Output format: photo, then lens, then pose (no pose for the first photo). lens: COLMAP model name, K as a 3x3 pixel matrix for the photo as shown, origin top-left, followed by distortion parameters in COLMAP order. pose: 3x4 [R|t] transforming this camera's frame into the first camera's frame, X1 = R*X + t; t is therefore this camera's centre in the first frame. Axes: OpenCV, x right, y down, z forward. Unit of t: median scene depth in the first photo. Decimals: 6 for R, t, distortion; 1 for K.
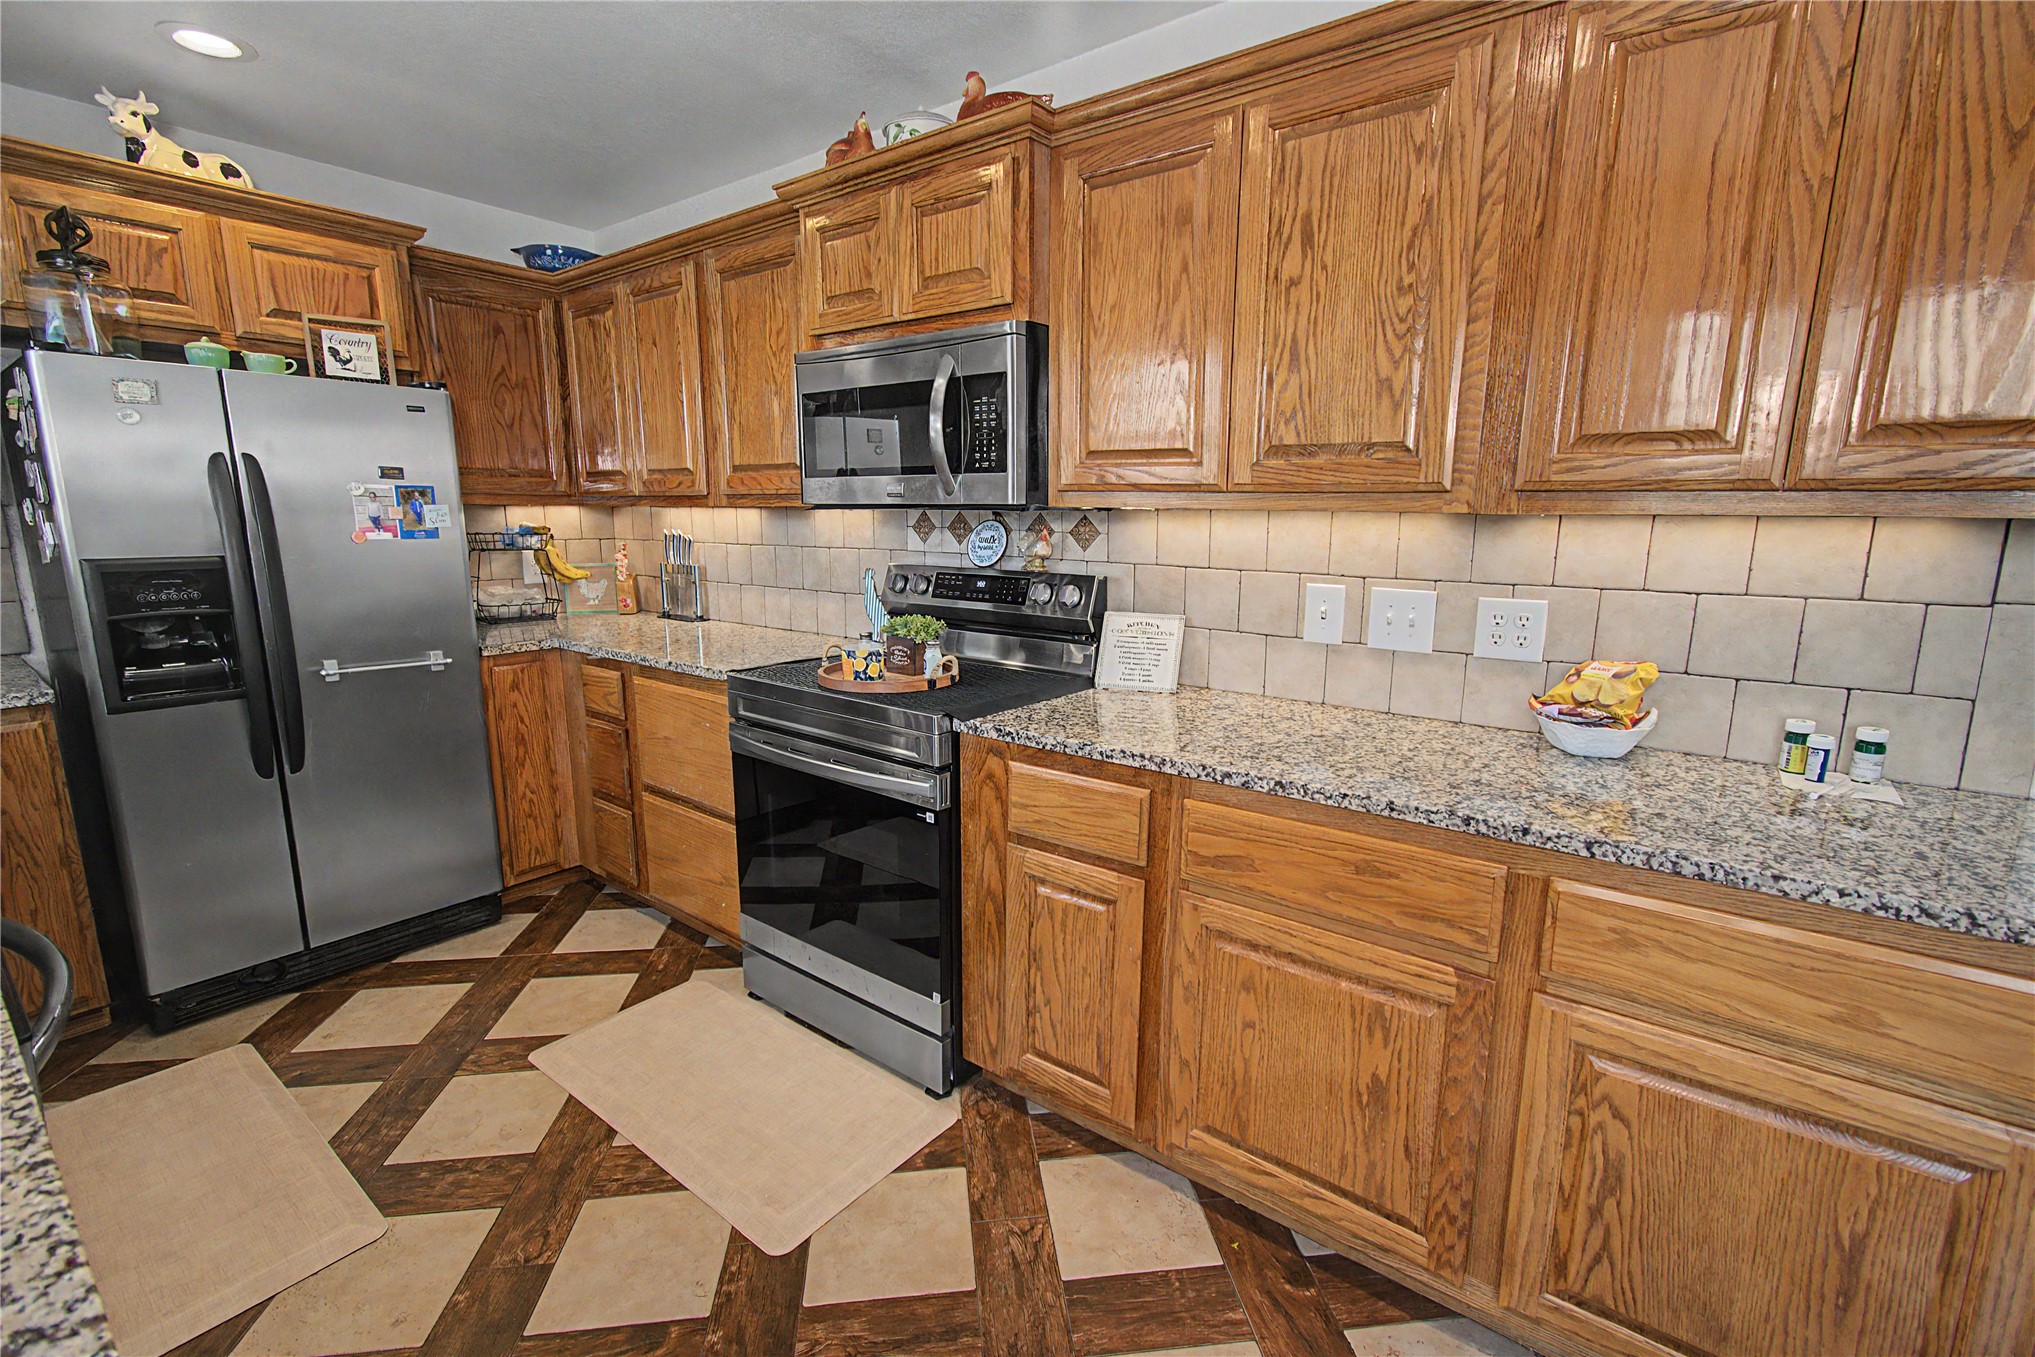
lens RADIAL K [[912.0, 0, 1022.4], [0, 912.0, 675.4], [0, 0, 1]] dist [0.002418, 0.002282]
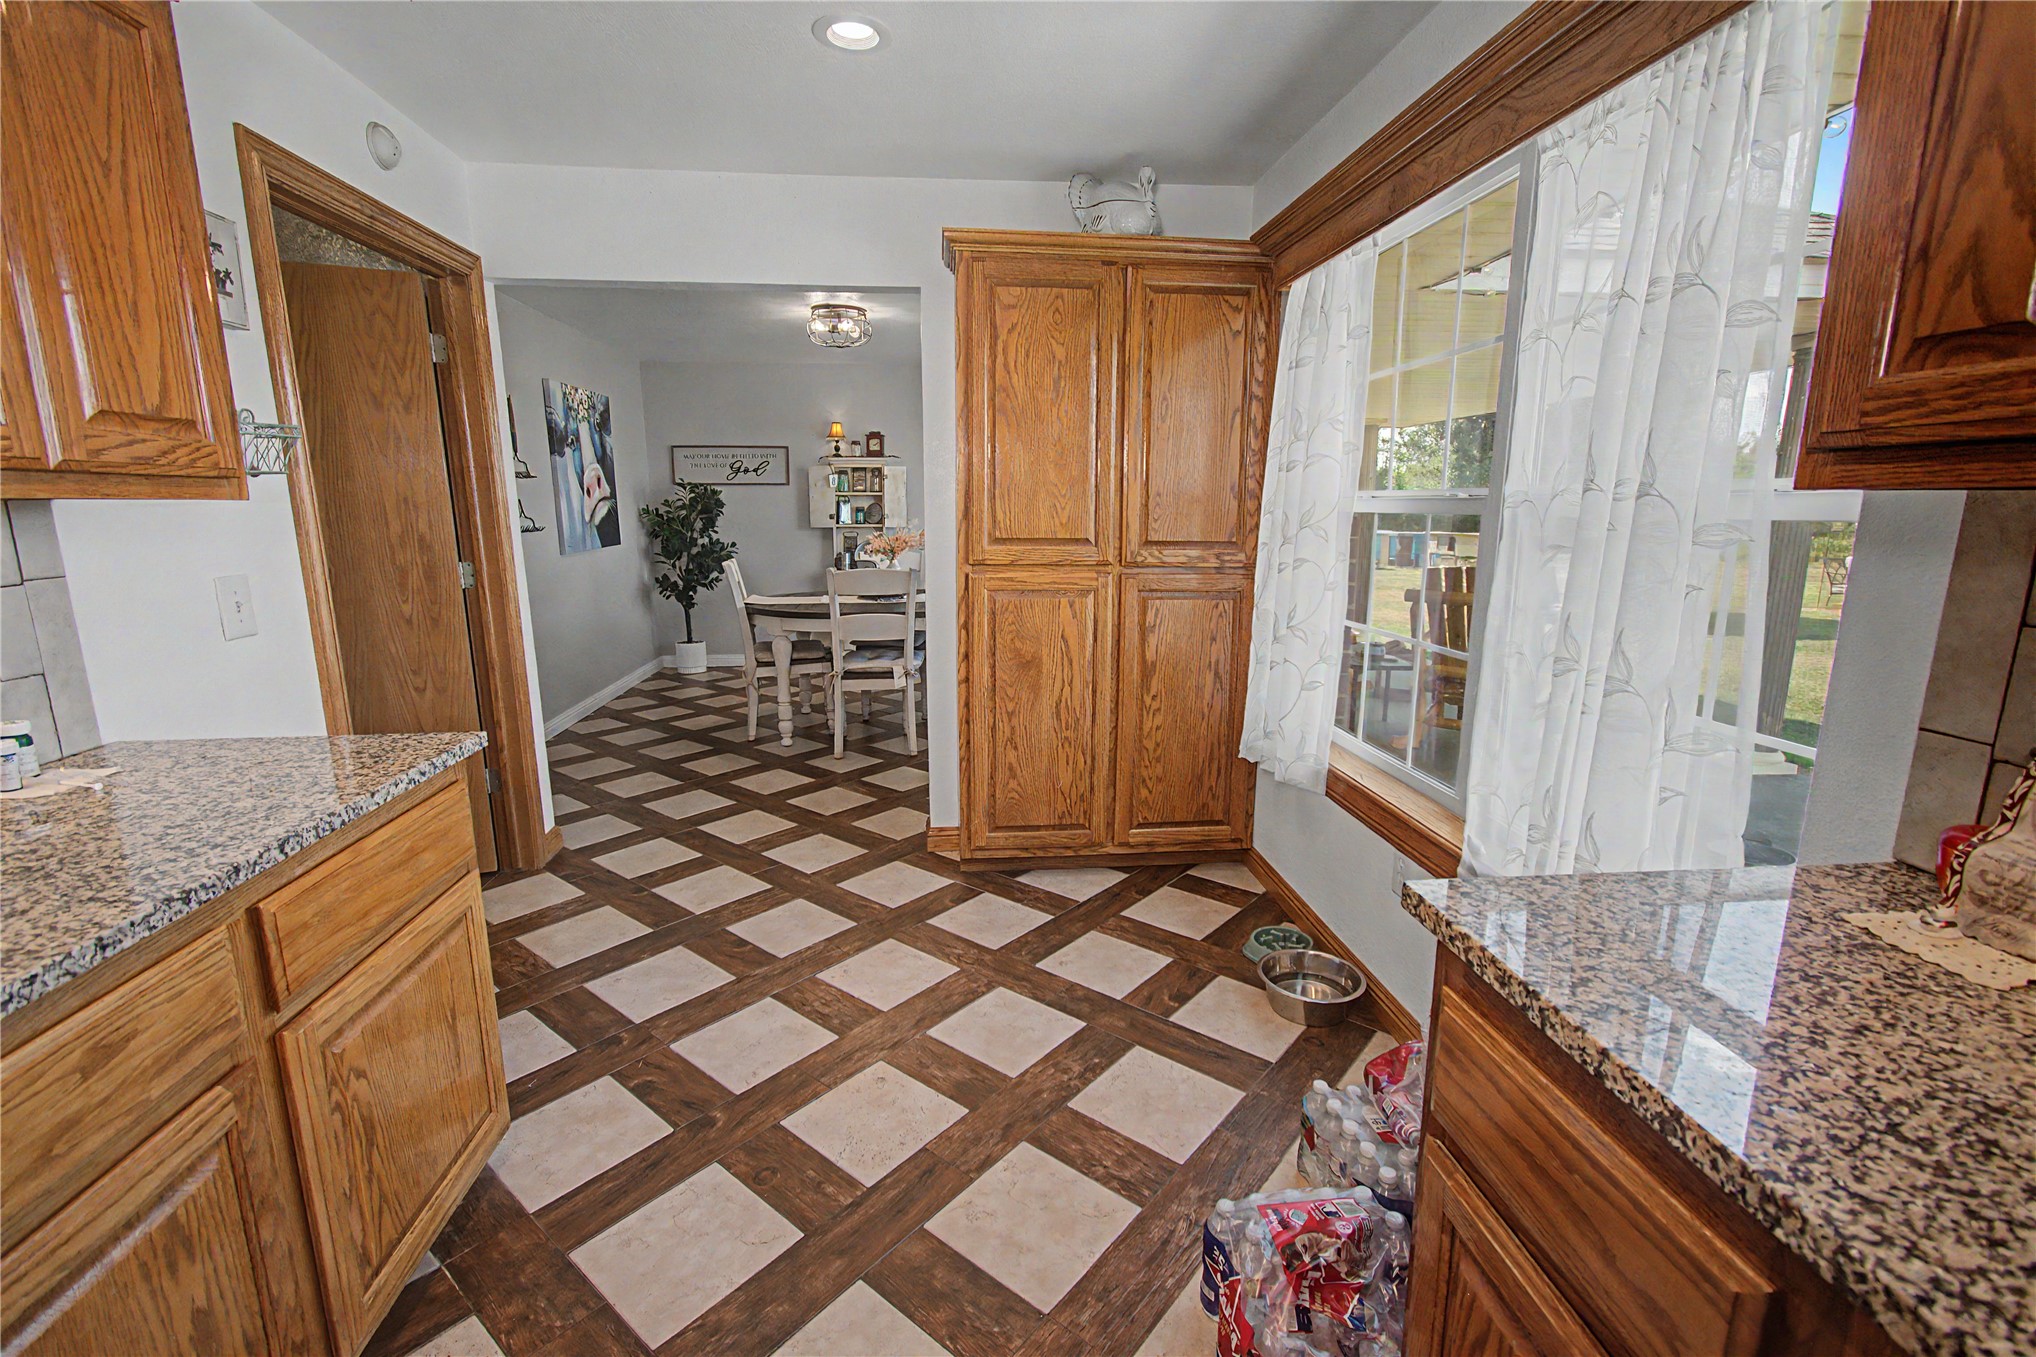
lens RADIAL K [[912.5, 0, 1018.1], [0, 912.5, 682.6], [0, 0, 1]] dist [0.002418, 0.002282]
pose [[-0.691362, -0.145572, 0.707692, -0.539982], [0.130084, 0.938406, 0.320113, -0.174595], [-0.710702, 0.313373, -0.629841, 0.977603]]
